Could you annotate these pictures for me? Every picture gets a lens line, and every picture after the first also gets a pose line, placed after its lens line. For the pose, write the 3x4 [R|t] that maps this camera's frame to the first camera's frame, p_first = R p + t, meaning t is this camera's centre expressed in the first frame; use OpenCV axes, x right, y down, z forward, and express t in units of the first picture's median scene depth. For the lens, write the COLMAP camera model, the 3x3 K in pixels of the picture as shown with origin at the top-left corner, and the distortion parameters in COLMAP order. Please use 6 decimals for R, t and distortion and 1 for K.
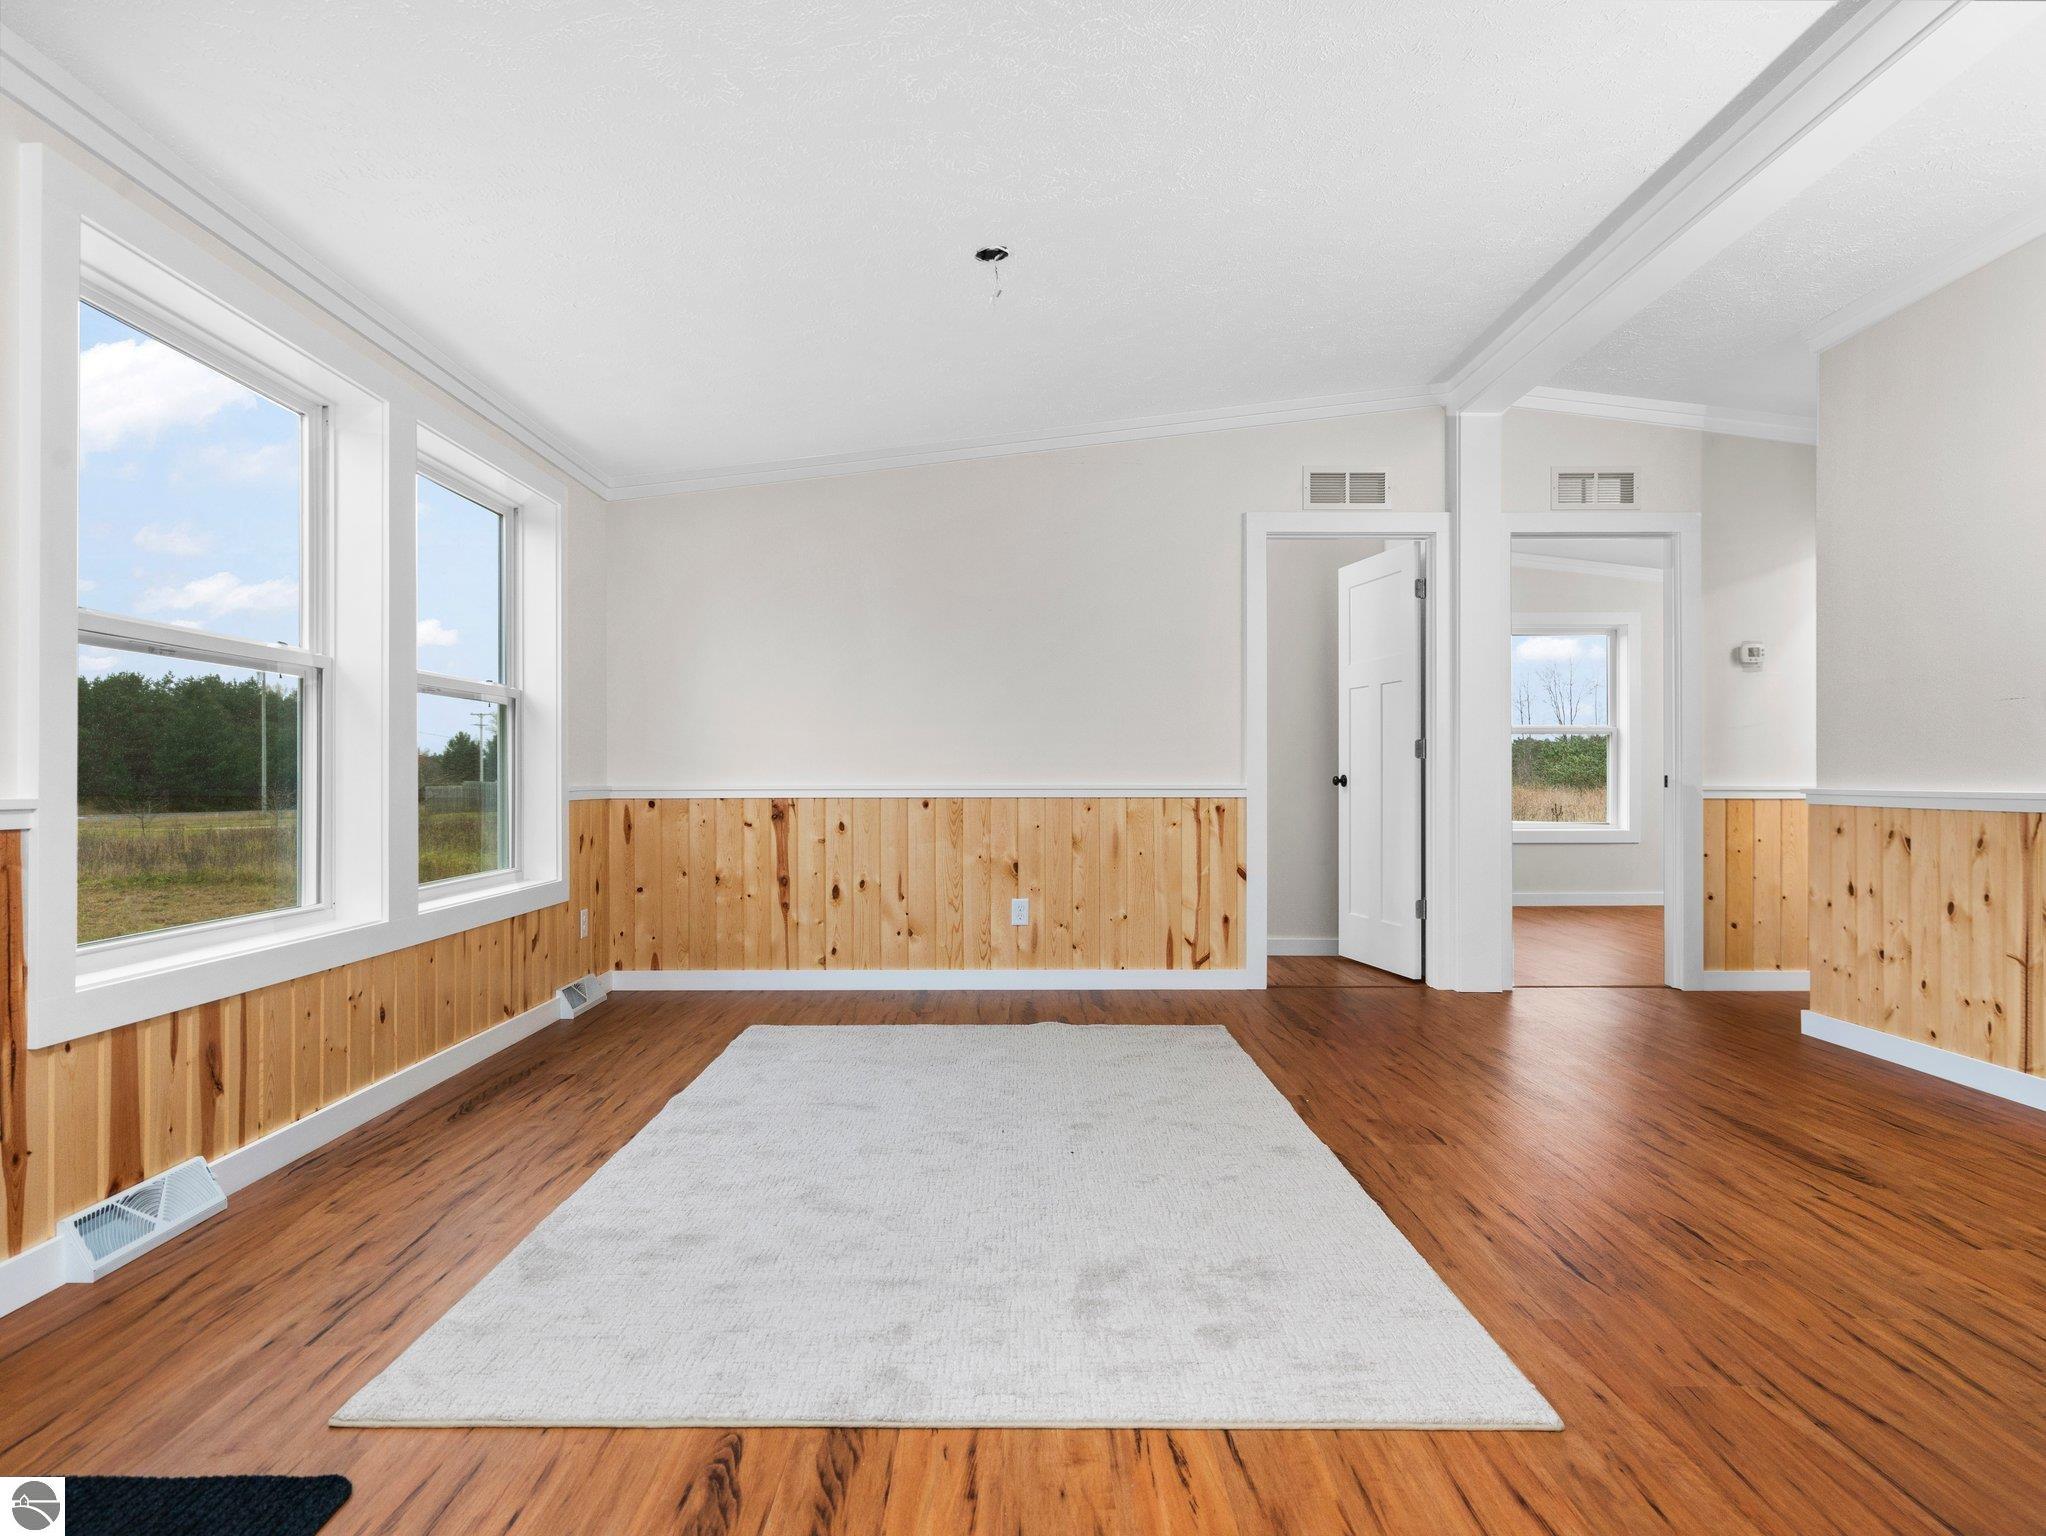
lens RADIAL K [[1165.8, 0, 1020.3], [0, 1165.8, 774.2], [0, 0, 1]] dist [0.001963, 0.000456]
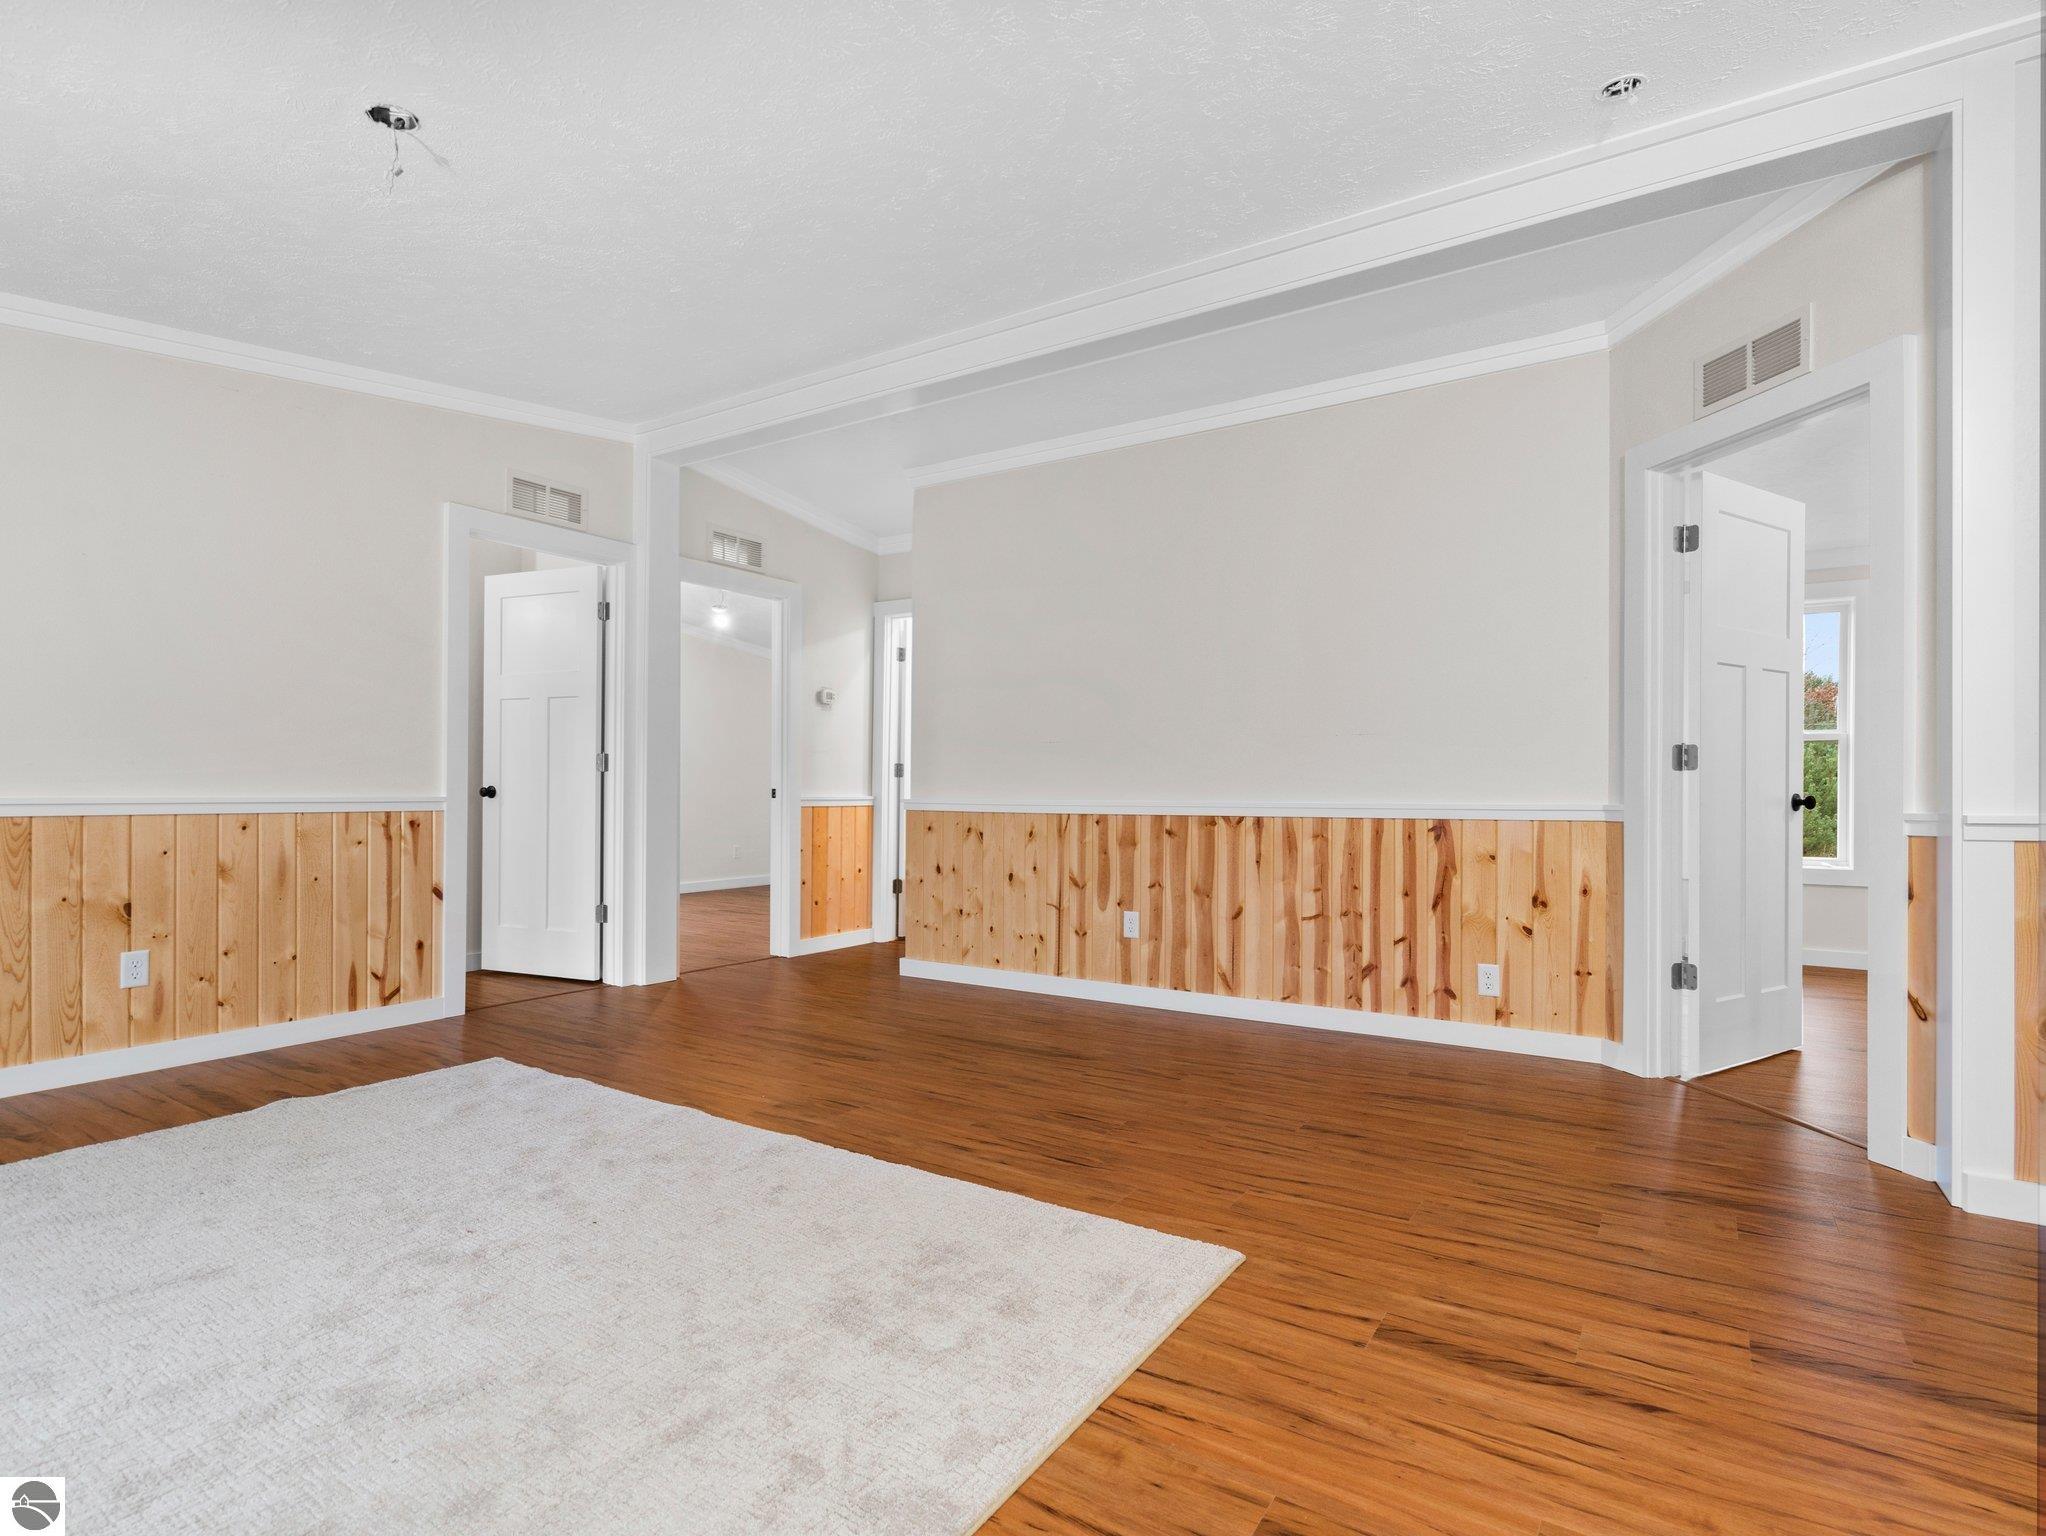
lens RADIAL K [[1030.1, 0, 1011.0], [0, 1030.1, 791.5], [0, 0, 1]] dist [-0.007699, 0.003540]
pose [[0.555457, 0.001773, 0.831543, -0.262271], [-0.008598, 0.999957, 0.003611, -0.002143], [-0.831501, -0.009155, 0.555448, 0.197190]]
